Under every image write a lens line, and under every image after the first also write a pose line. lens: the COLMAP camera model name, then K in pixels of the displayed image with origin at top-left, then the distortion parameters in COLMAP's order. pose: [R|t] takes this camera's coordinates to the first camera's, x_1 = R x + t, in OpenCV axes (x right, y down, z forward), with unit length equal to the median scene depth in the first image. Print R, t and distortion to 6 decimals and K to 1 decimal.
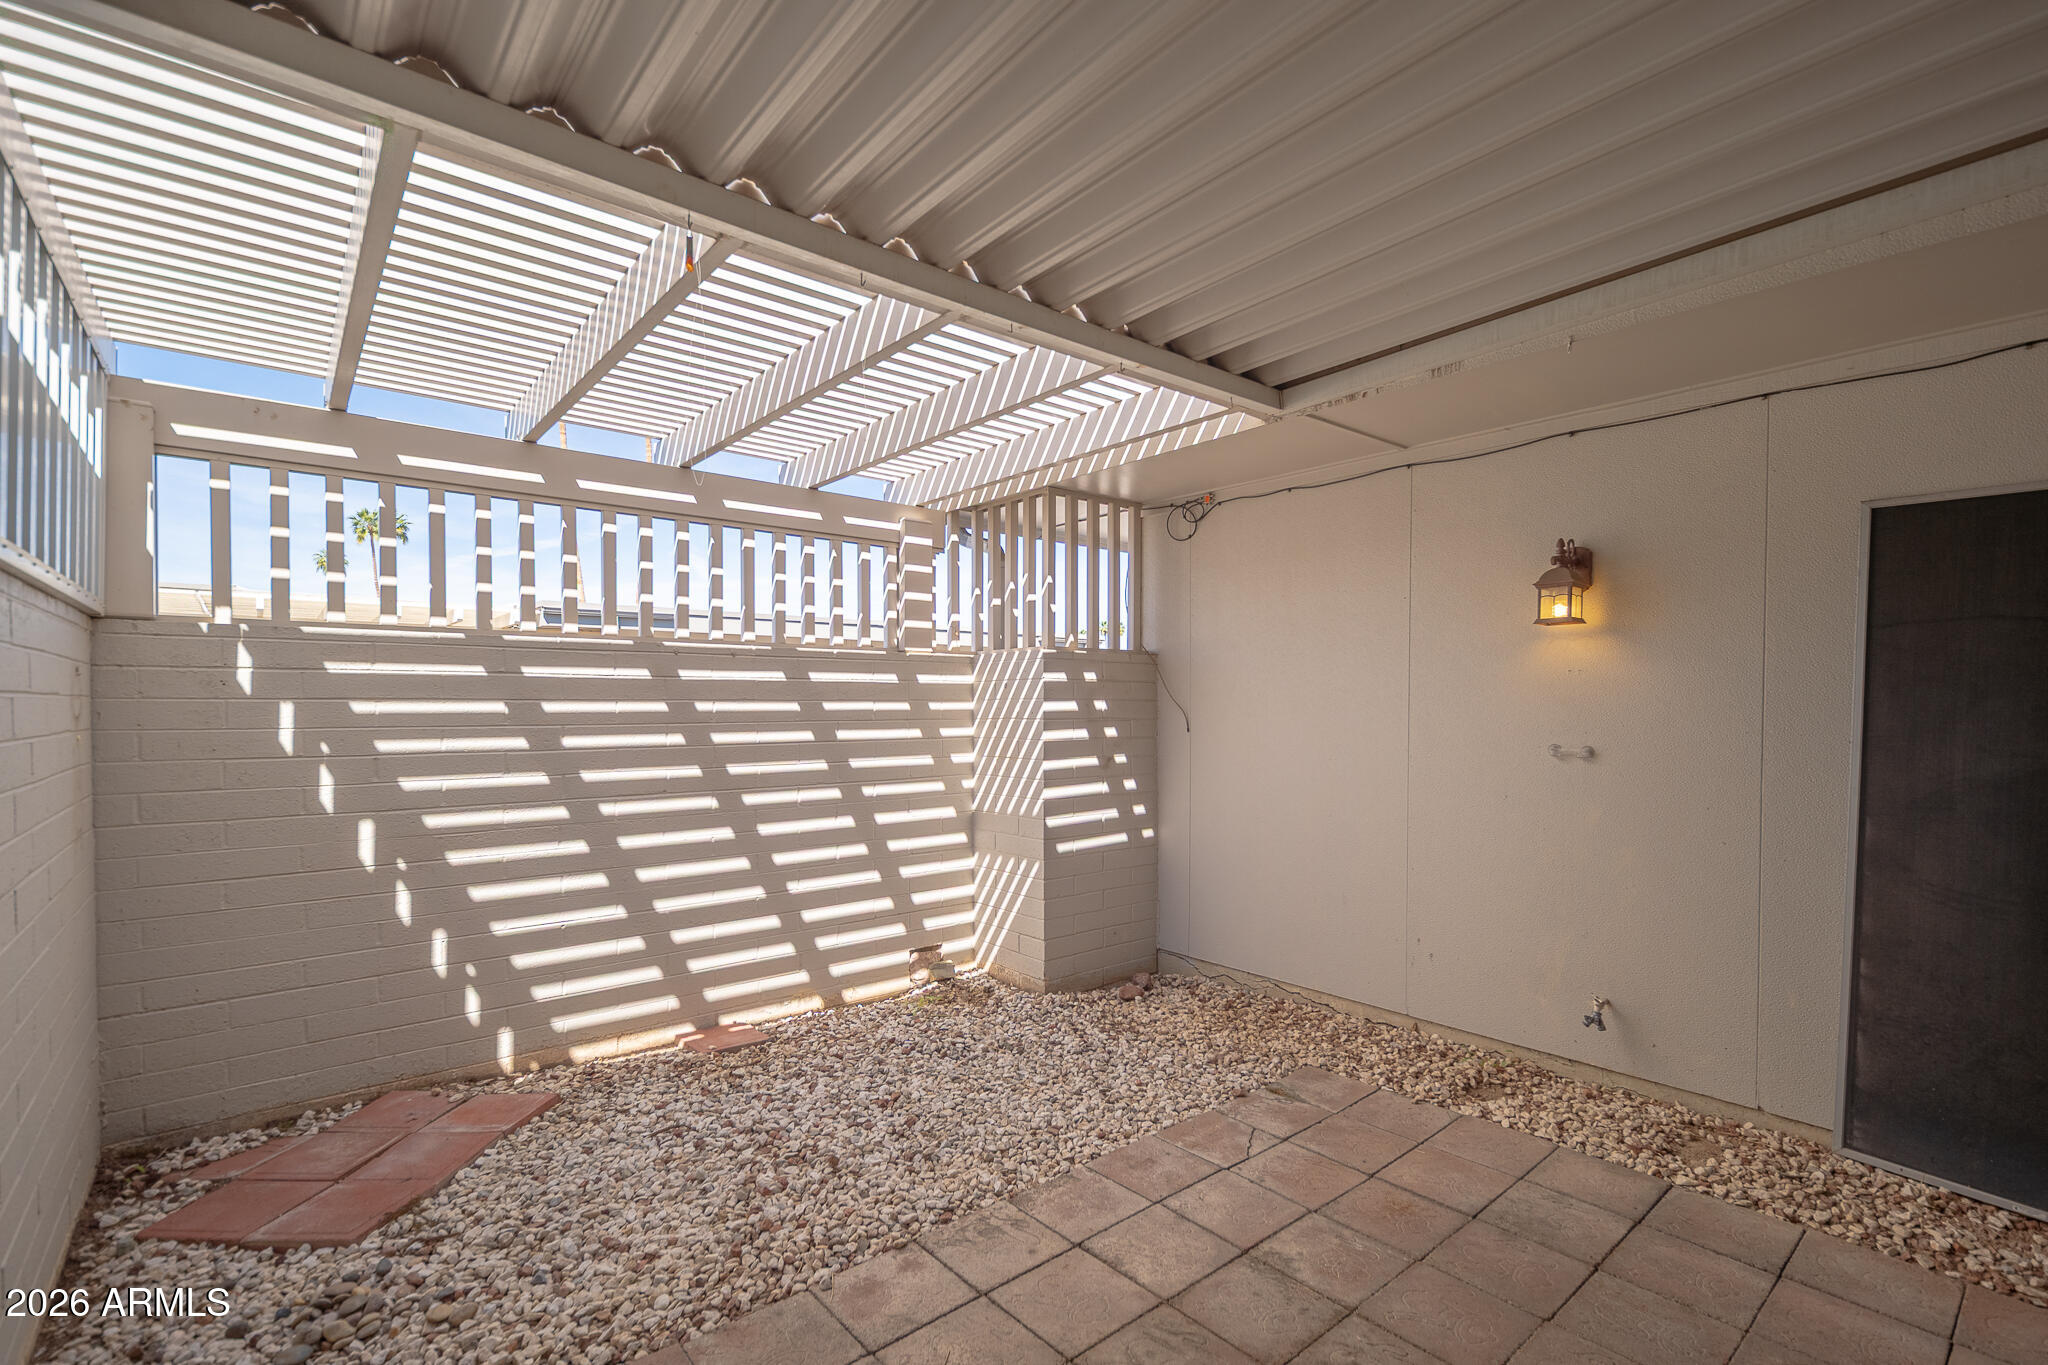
lens RADIAL K [[907.8, 0, 1034.3], [0, 907.8, 706.2], [0, 0, 1]] dist [-0.000743, -0.000255]
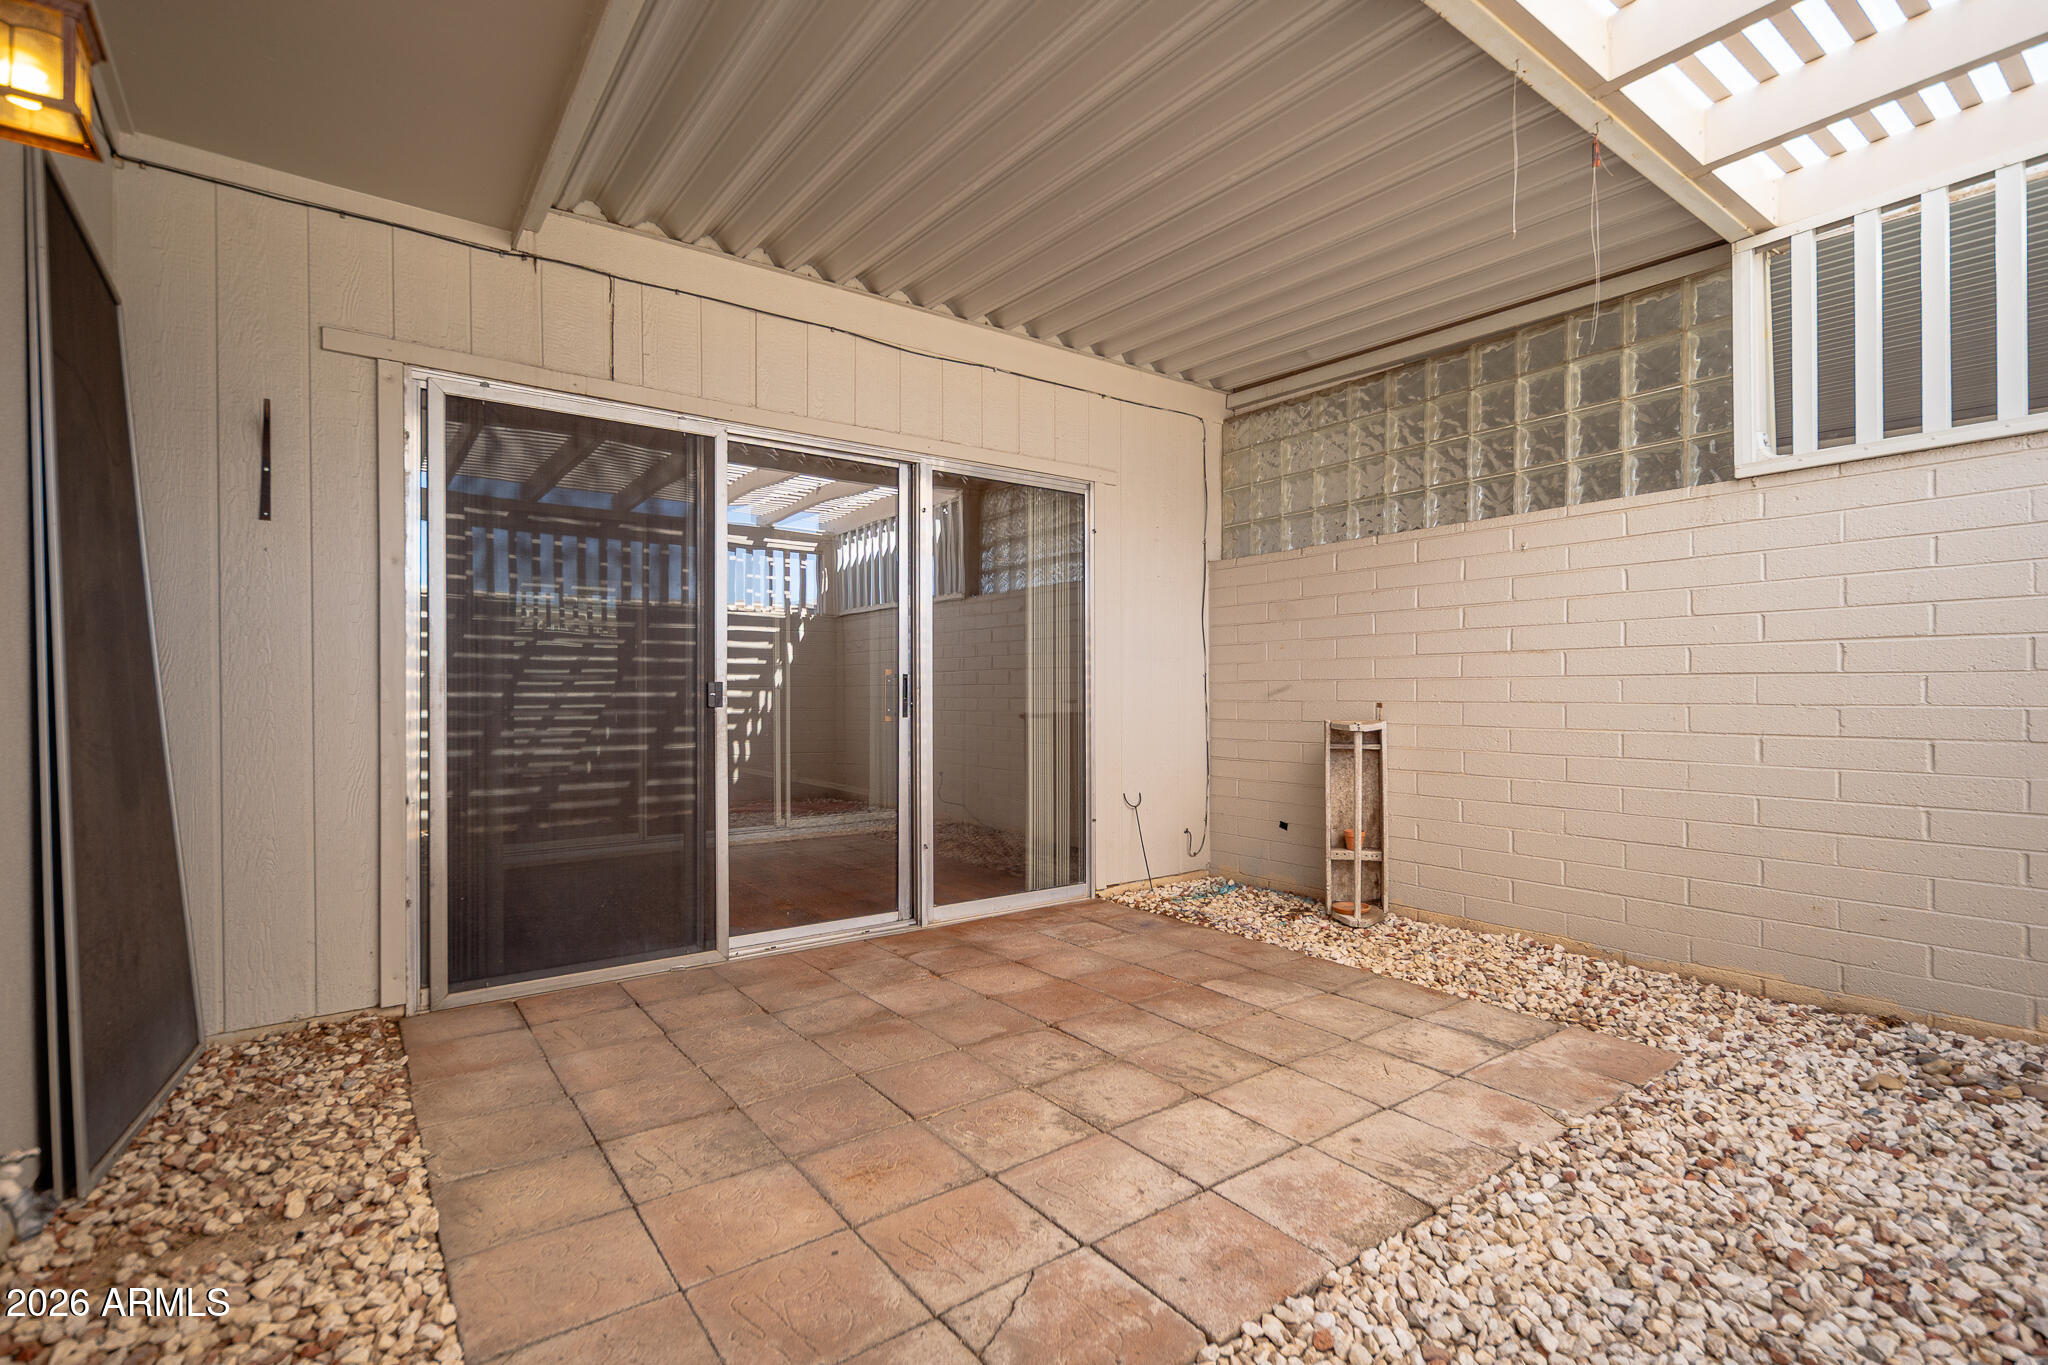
lens RADIAL K [[907.8, 0, 1034.3], [0, 907.8, 706.2], [0, 0, 1]] dist [-0.000743, -0.000255]
pose [[-0.997712, 0.007607, 0.067172, 0.222840], [0.008166, 0.999934, 0.008047, 0.176704], [-0.067106, 0.008577, -0.997709, 1.747719]]
